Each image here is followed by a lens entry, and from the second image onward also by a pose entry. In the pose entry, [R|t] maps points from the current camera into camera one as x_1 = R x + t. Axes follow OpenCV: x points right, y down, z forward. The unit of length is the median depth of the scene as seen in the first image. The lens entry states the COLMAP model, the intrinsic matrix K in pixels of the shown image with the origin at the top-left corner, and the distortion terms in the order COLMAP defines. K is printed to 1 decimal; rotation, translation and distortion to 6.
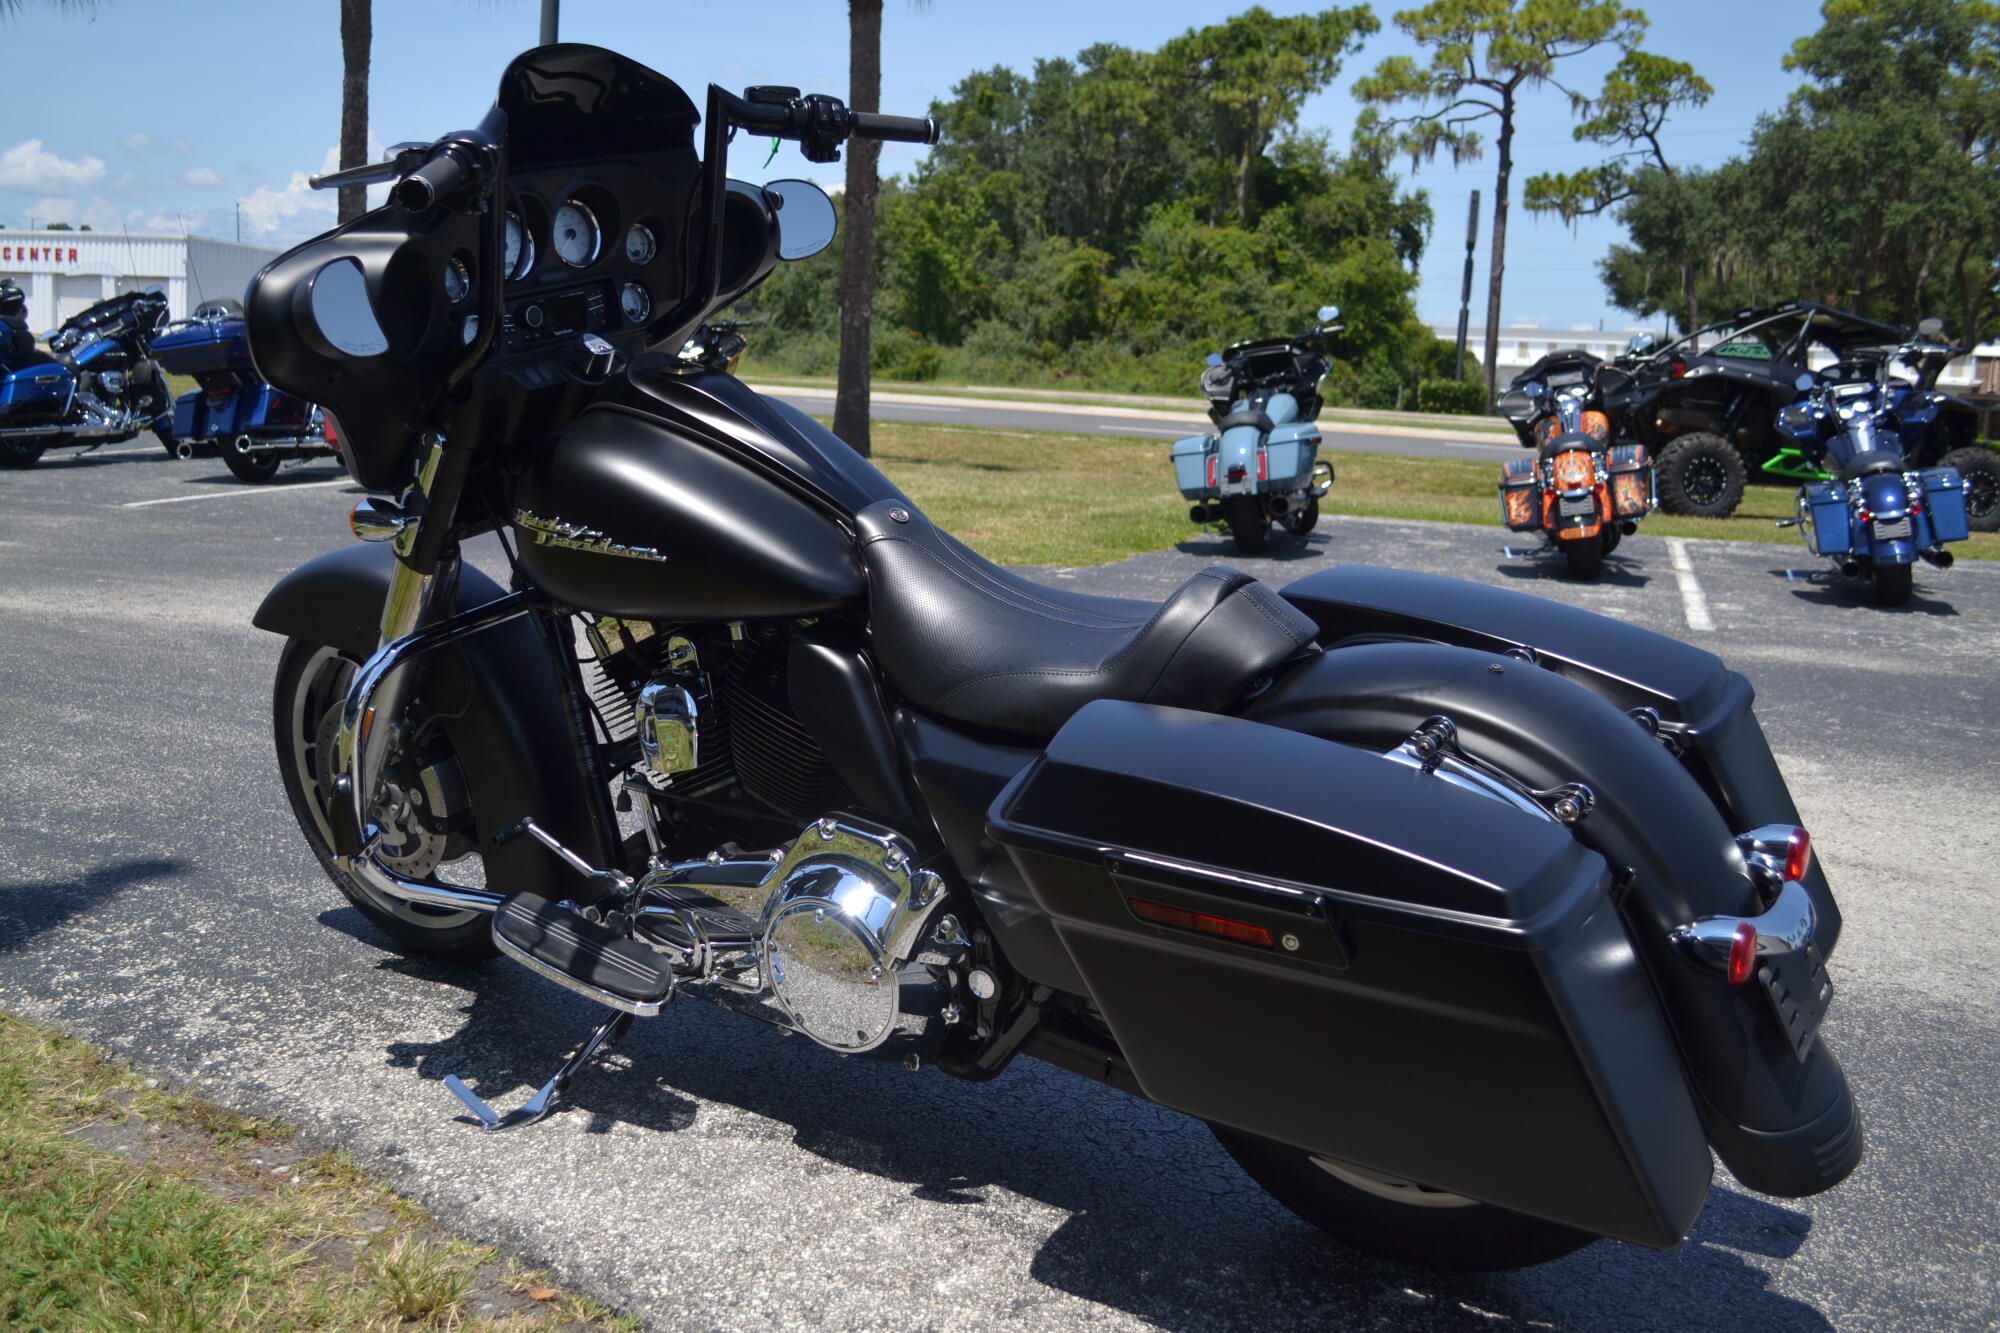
lens RADIAL K [[1966.1, 0, 1000.0], [0, 1966.1, 666.5], [0, 0, 1]] dist [-0.047328, 0.002373]
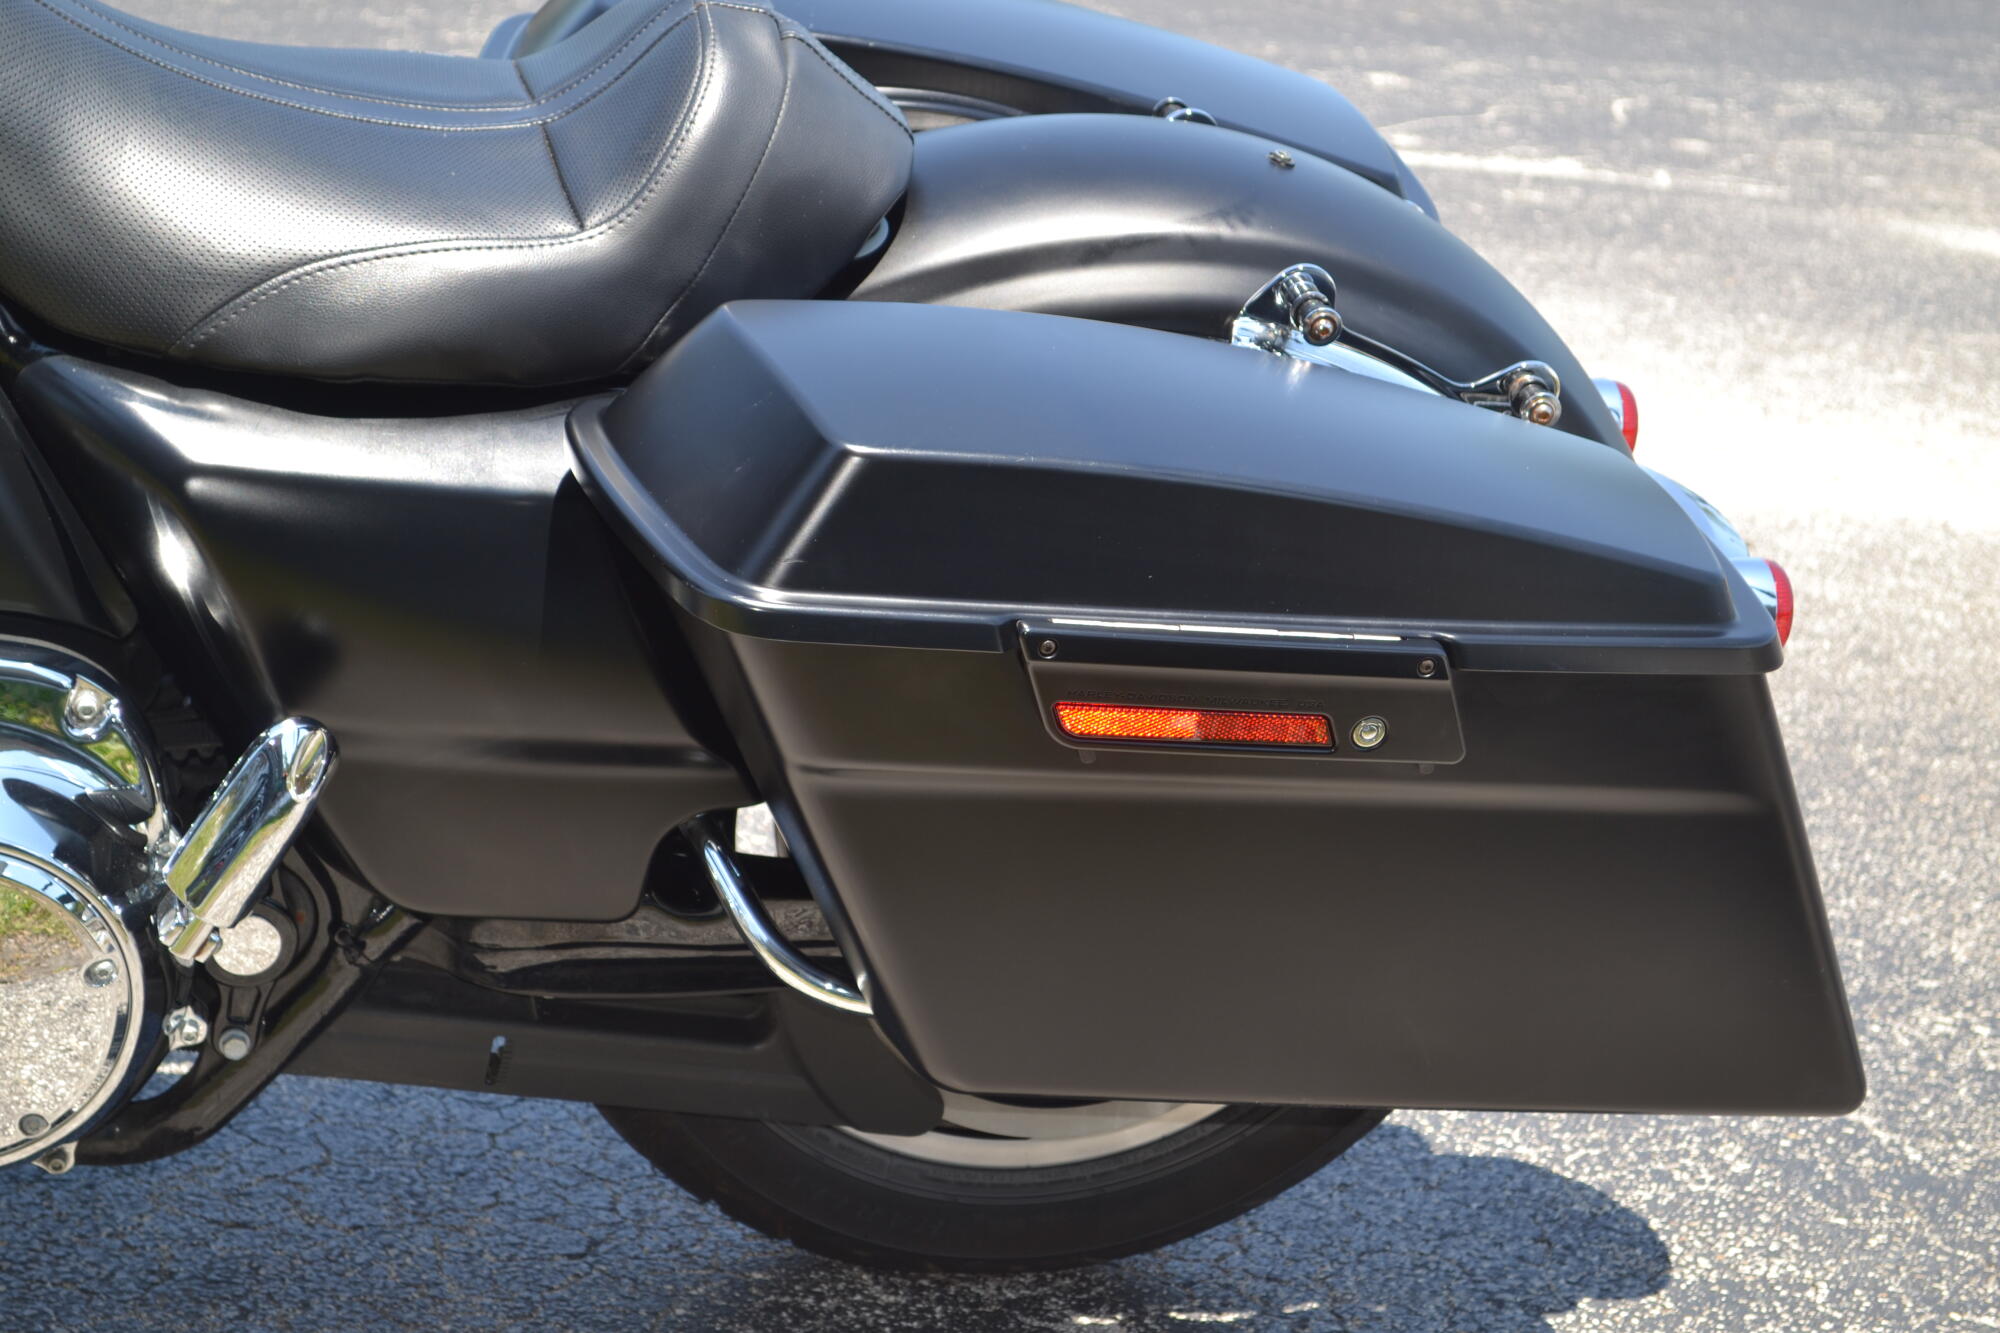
lens RADIAL K [[4266.6, 0, 1000.0], [0, 4266.6, 666.5], [0, 0, 1]] dist [0.028211, 0.178322]
pose [[0.693633, -0.175930, 0.698514, -0.650128], [0.047331, 0.978752, 0.199511, -0.100771], [-0.718772, -0.105326, 0.687221, 0.250730]]
